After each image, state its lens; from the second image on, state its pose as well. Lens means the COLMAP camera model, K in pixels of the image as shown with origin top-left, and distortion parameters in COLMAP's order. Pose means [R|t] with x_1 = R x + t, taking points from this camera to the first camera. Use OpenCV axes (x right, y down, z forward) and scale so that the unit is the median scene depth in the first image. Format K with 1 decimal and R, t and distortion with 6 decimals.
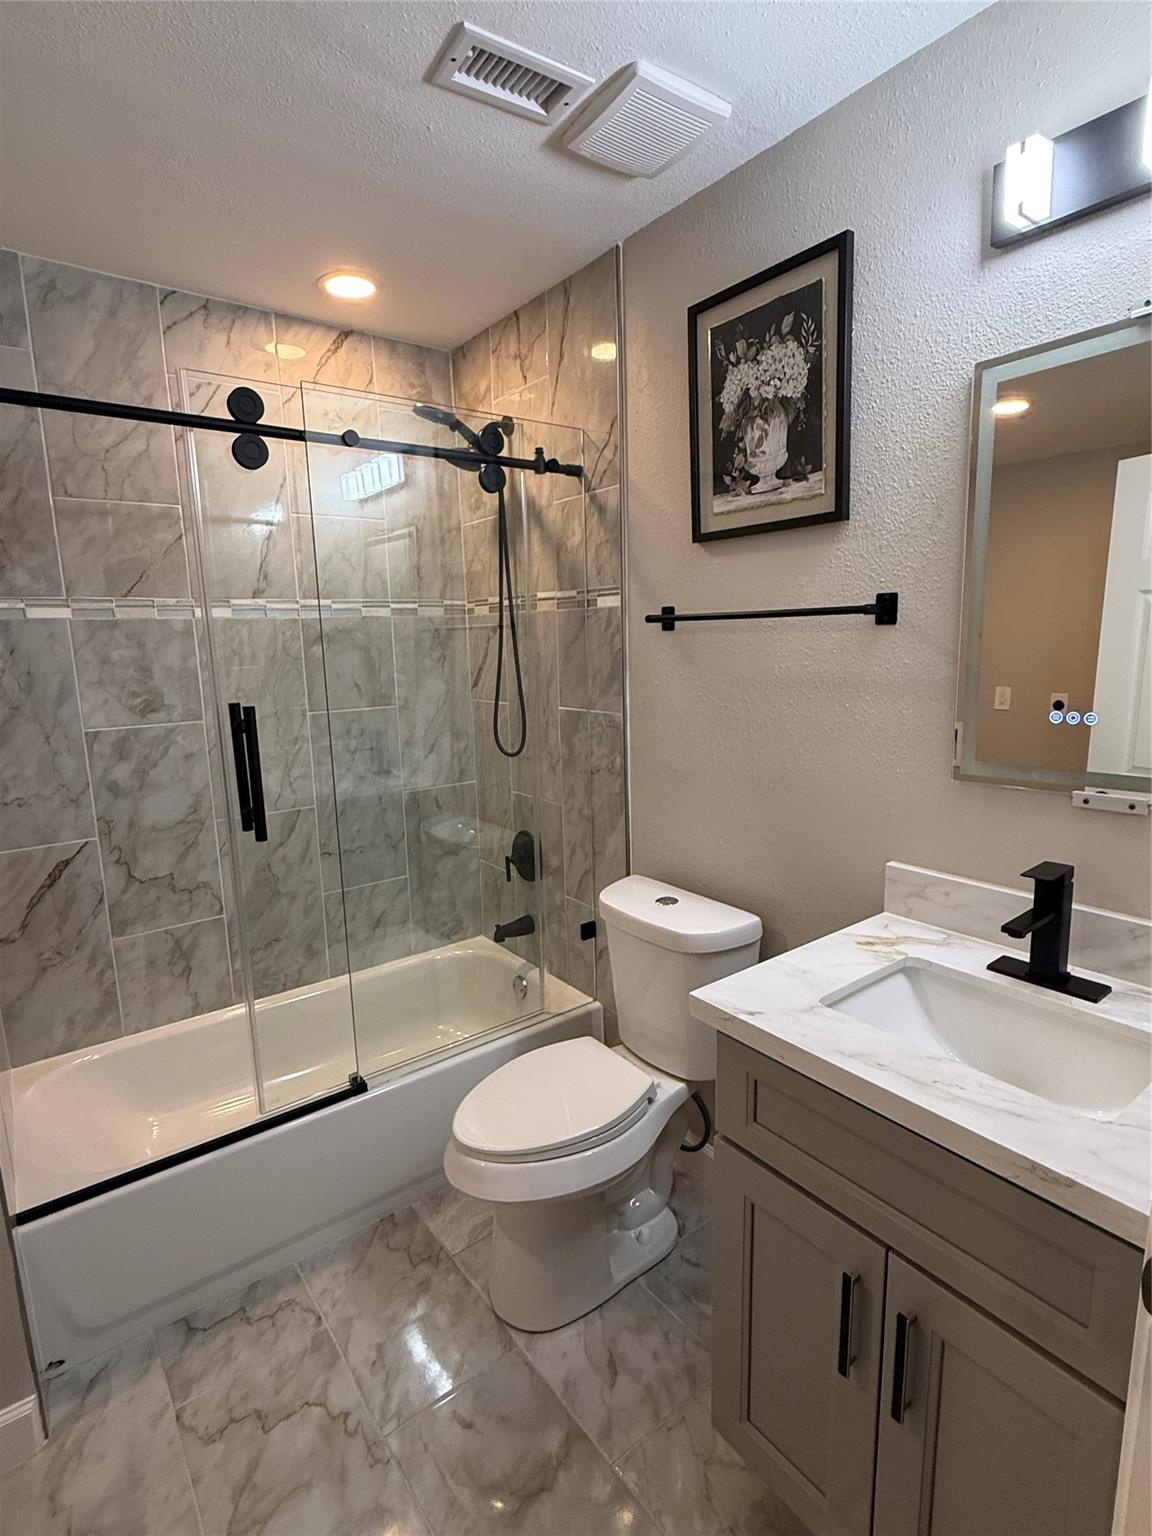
lens RADIAL K [[780.5, 0, 573.5], [0, 780.5, 771.7], [0, 0, 1]] dist [0.000131, 0.000015]
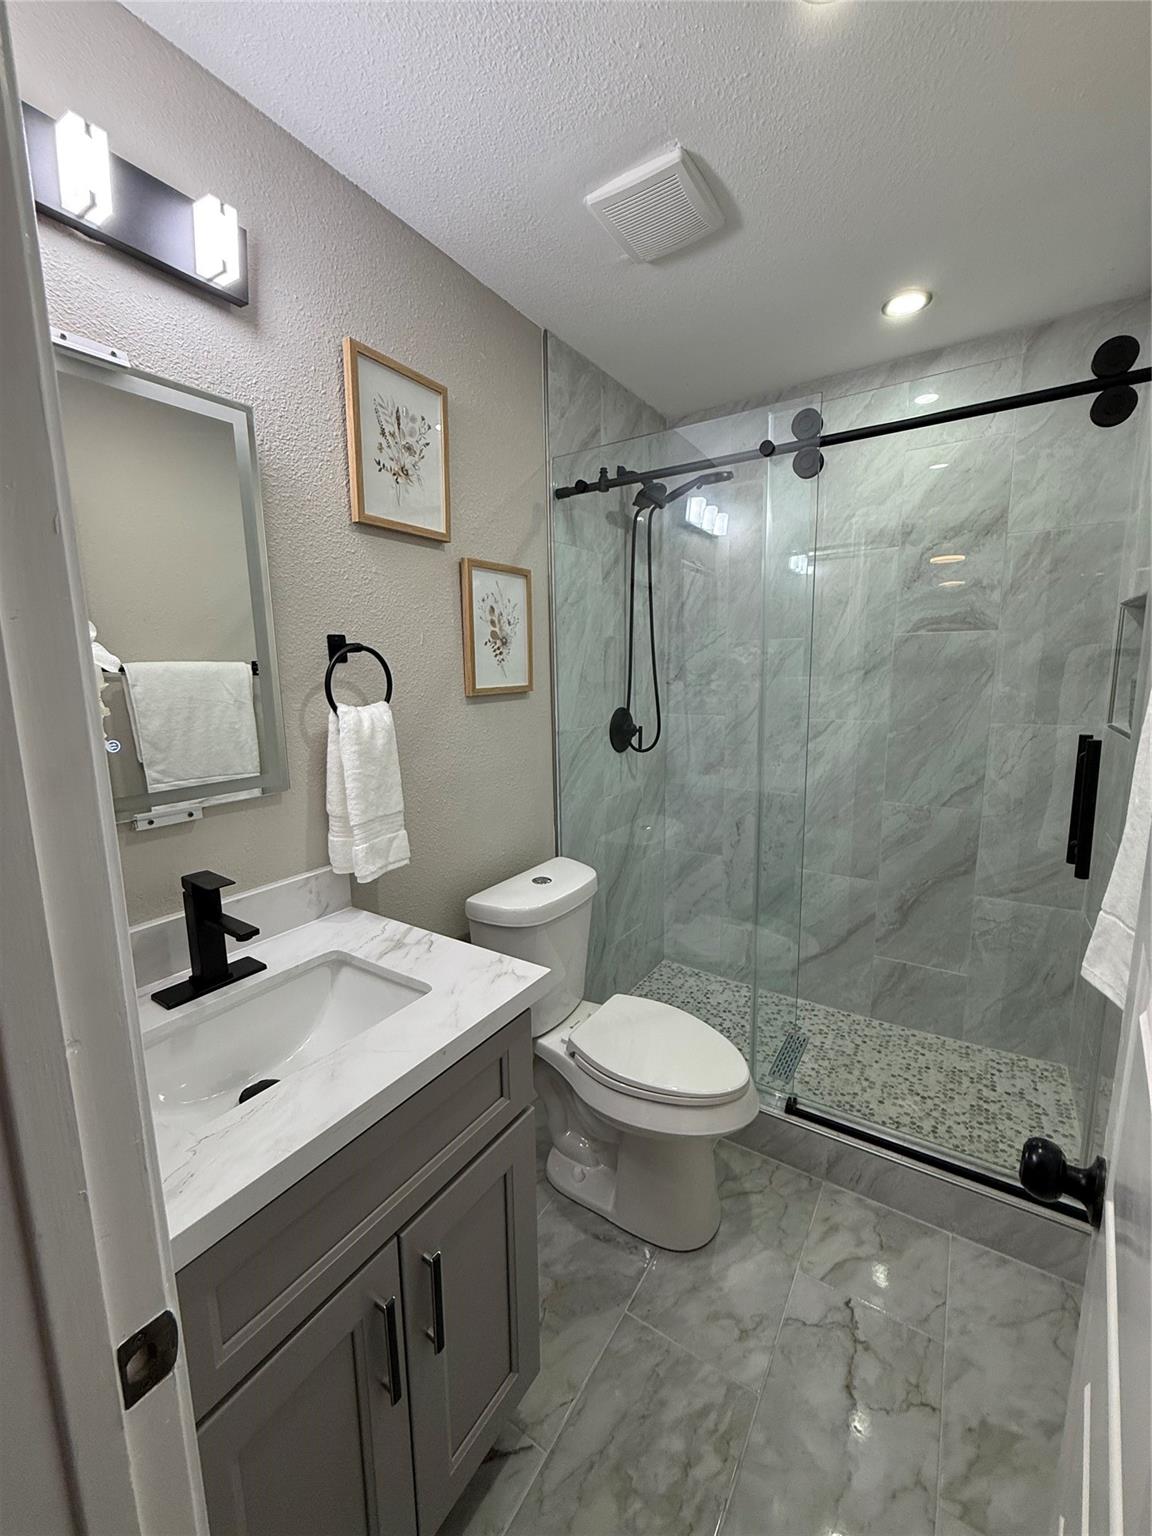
lens RADIAL K [[617.4, 0, 575.1], [0, 617.4, 768.0], [0, 0, 1]] dist [-0.000041, 0.000000]
pose [[-0.341598, -0.113086, 0.933018, -0.537362], [0.185401, 0.965119, 0.184856, -0.119540], [-0.921378, 0.236128, -0.308717, 0.830219]]
